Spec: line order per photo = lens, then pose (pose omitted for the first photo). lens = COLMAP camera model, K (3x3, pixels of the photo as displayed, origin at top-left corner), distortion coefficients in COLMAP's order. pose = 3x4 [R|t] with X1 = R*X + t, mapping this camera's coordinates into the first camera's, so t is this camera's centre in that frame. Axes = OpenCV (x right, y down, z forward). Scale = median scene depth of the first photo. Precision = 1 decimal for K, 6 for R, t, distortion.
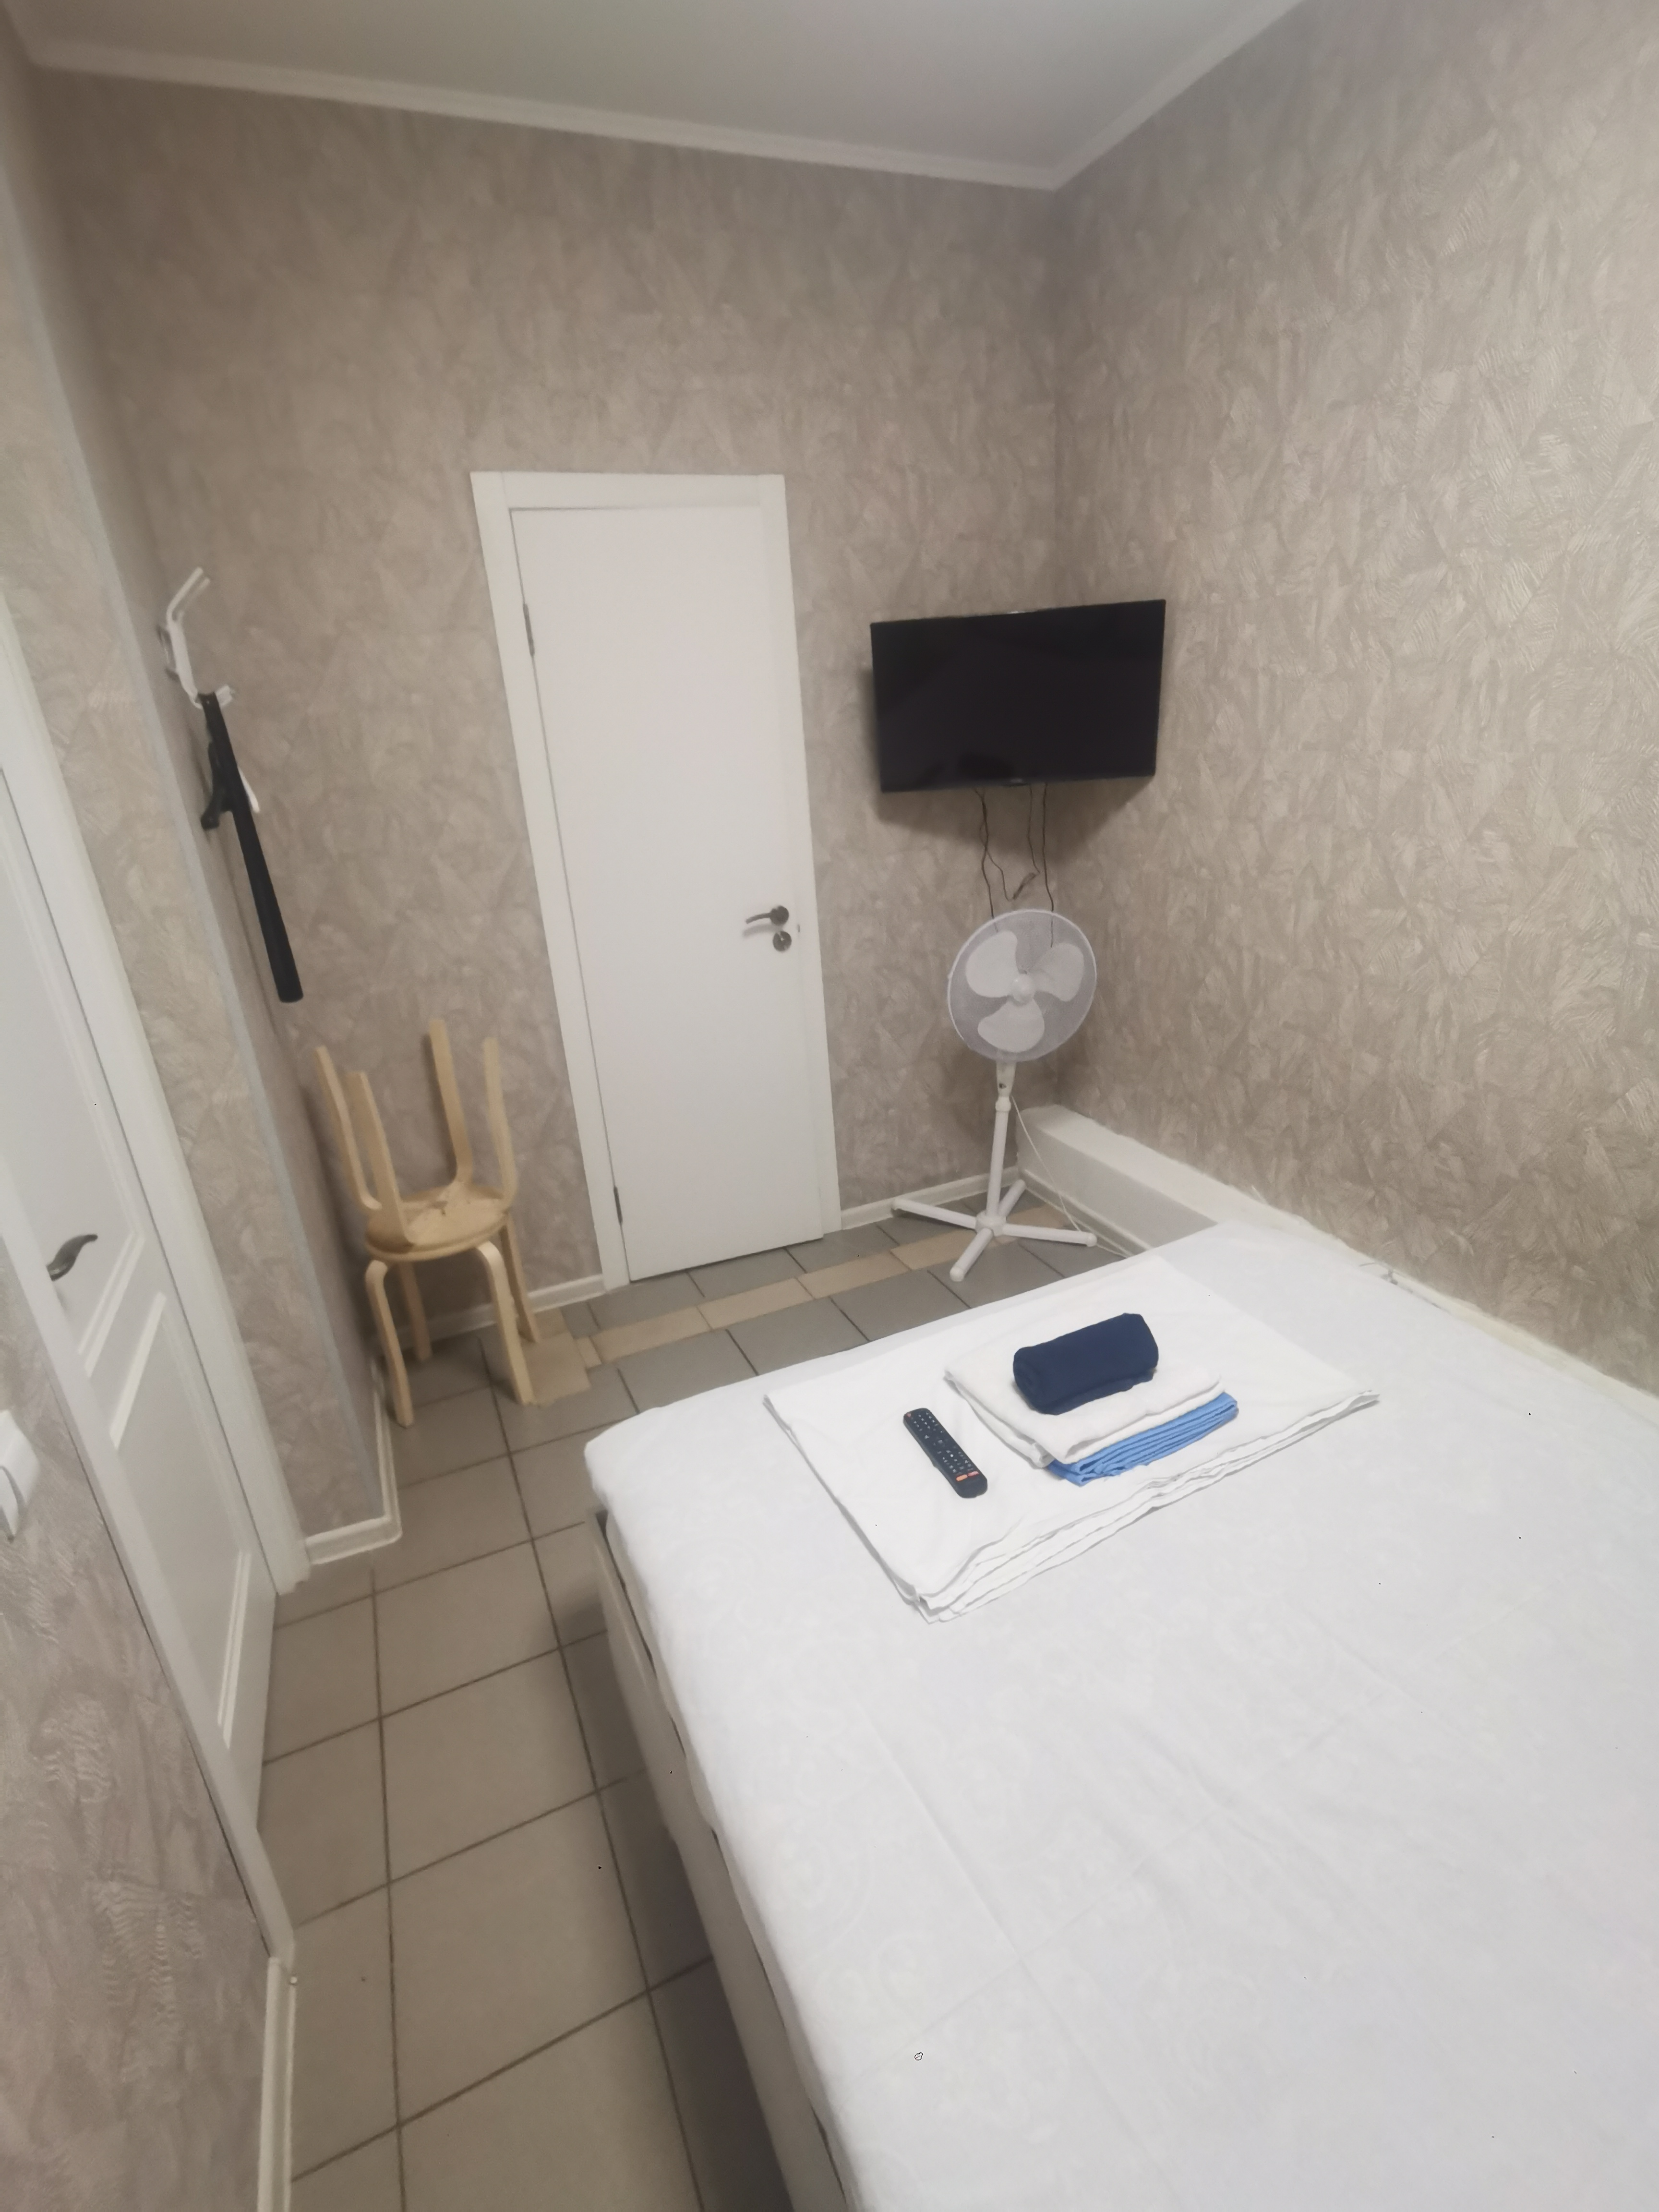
lens RADIAL K [[1070.8, 0, 819.1], [0, 1070.8, 1125.9], [0, 0, 1]] dist [0.000451, 0.003550]
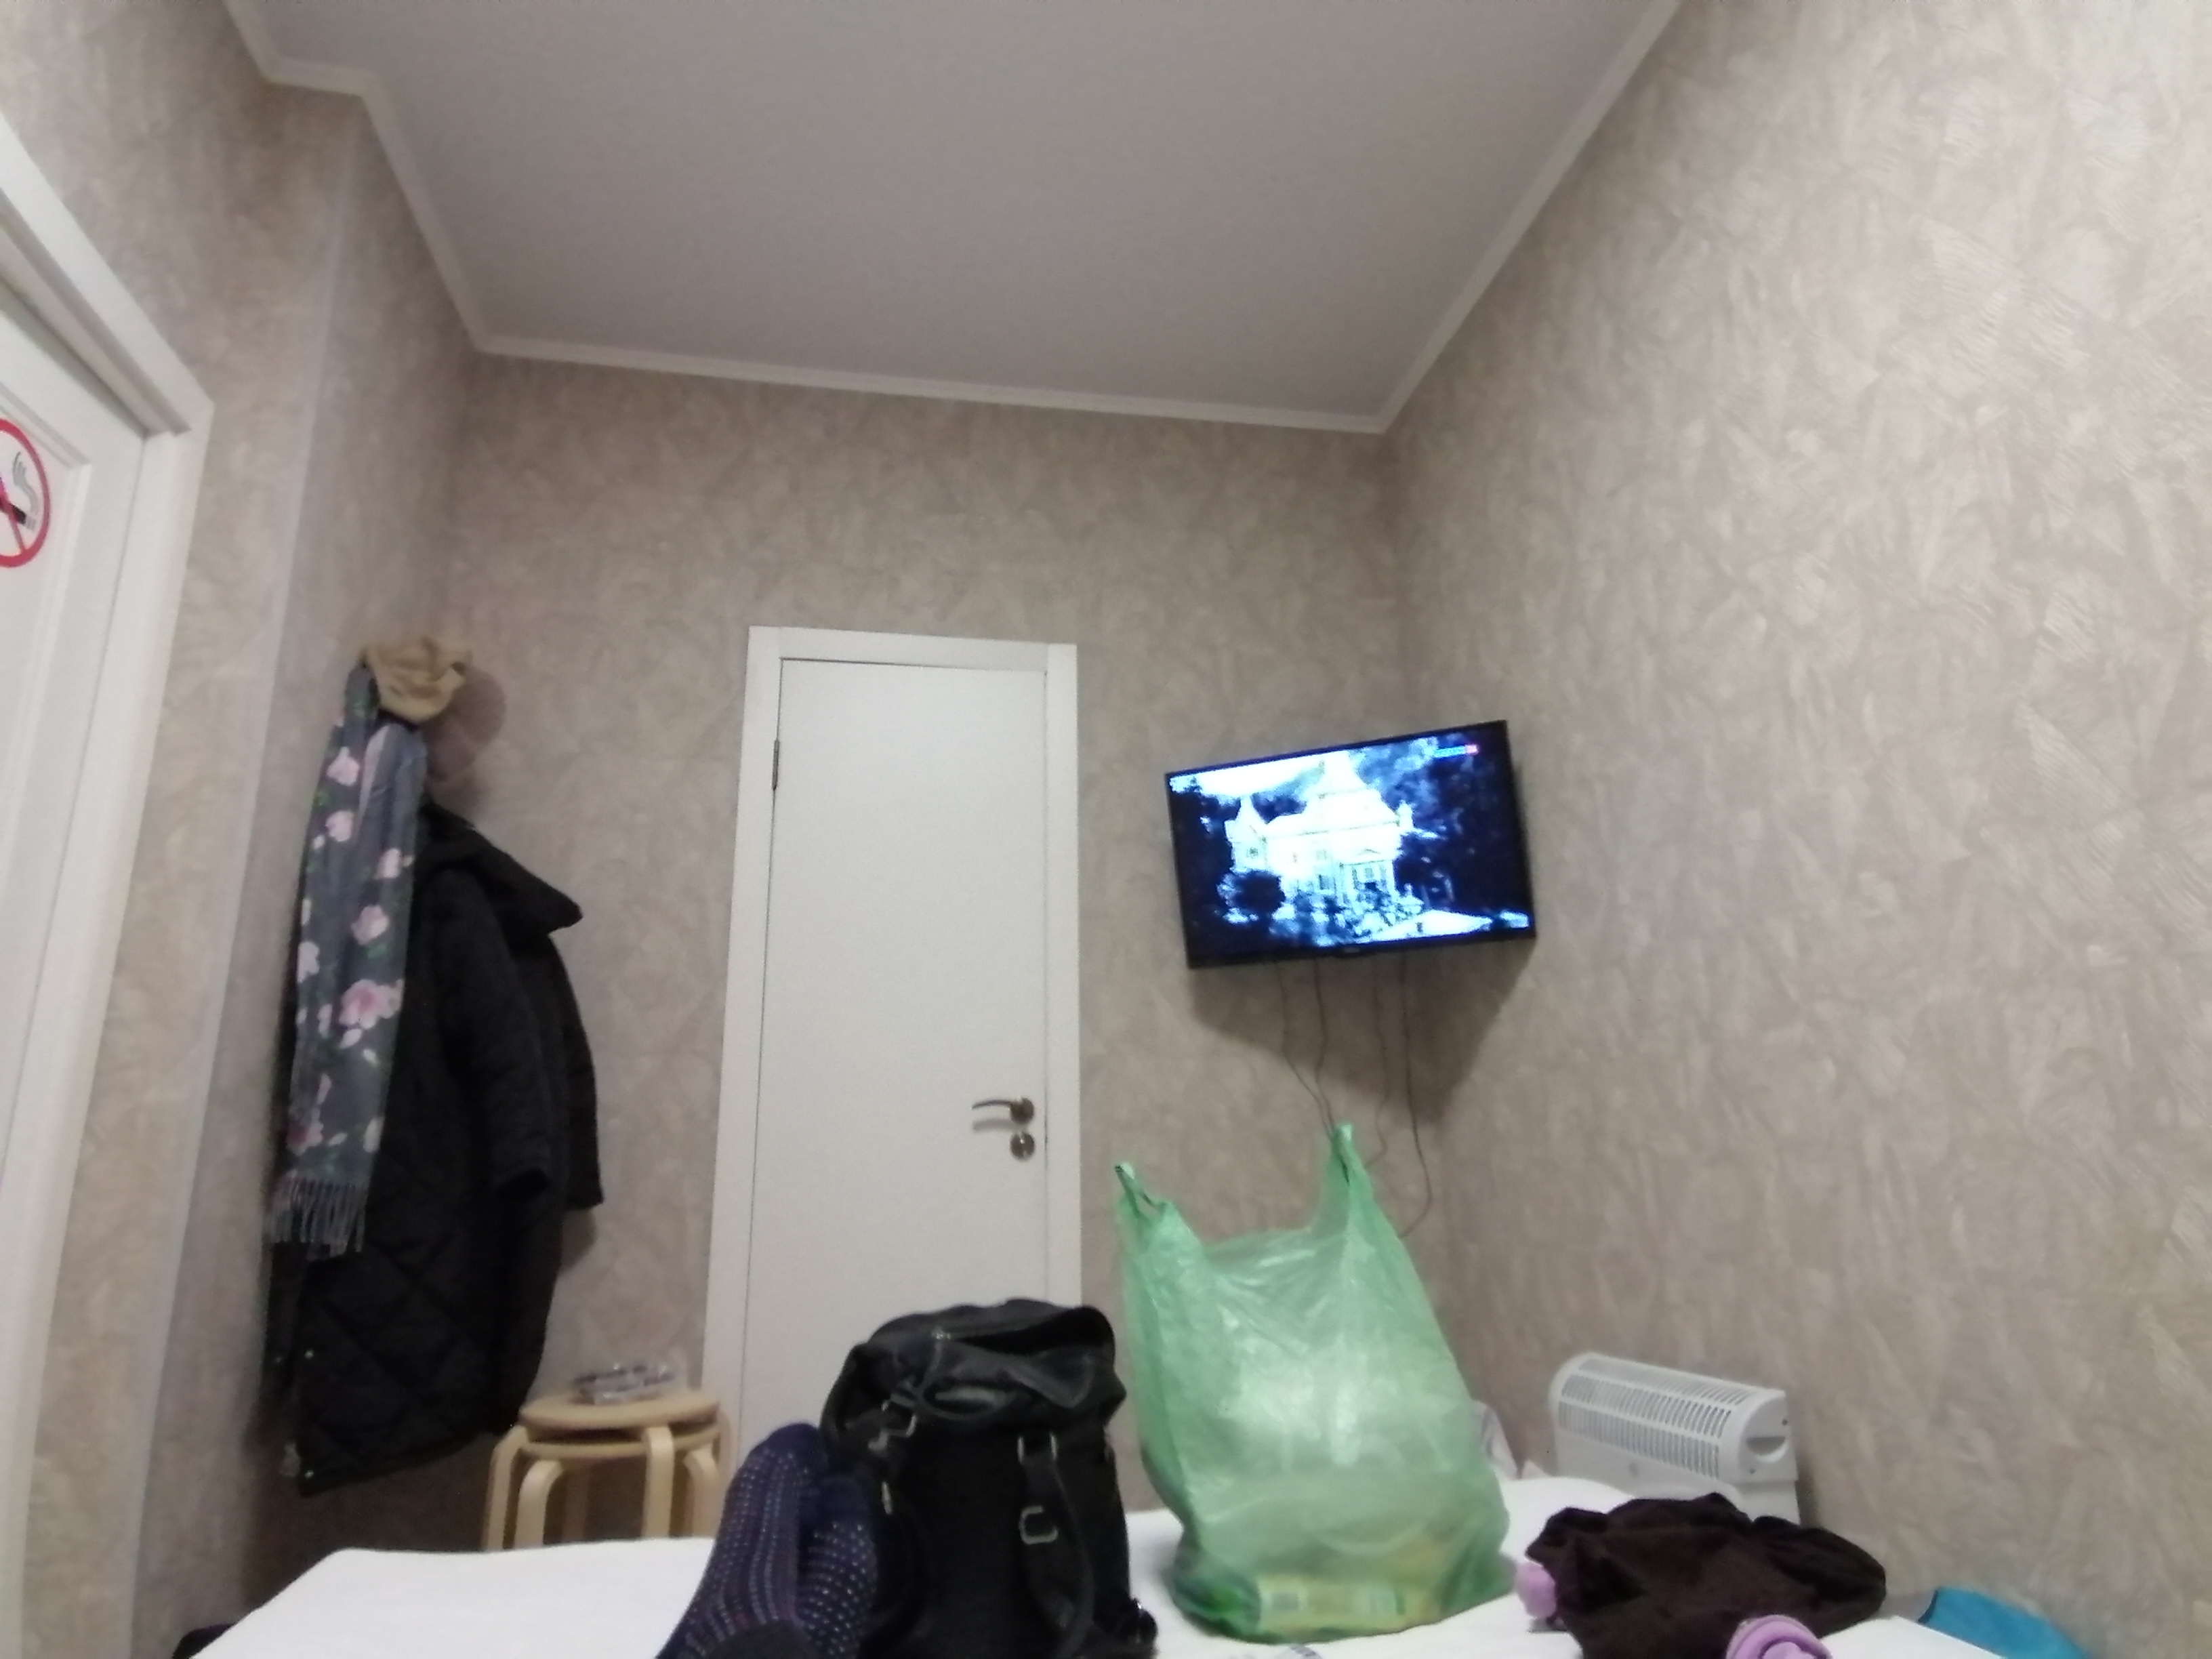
lens RADIAL K [[1383.5, 0, 1037.4], [0, 1383.5, 808.5], [0, 0, 1]] dist [0.003400, 0.008119]
pose [[0.963104, 0.005865, -0.269065, 0.291291], [-0.163921, 0.805705, -0.569183, 0.231442], [0.213449, 0.592288, 0.776939, 0.144473]]
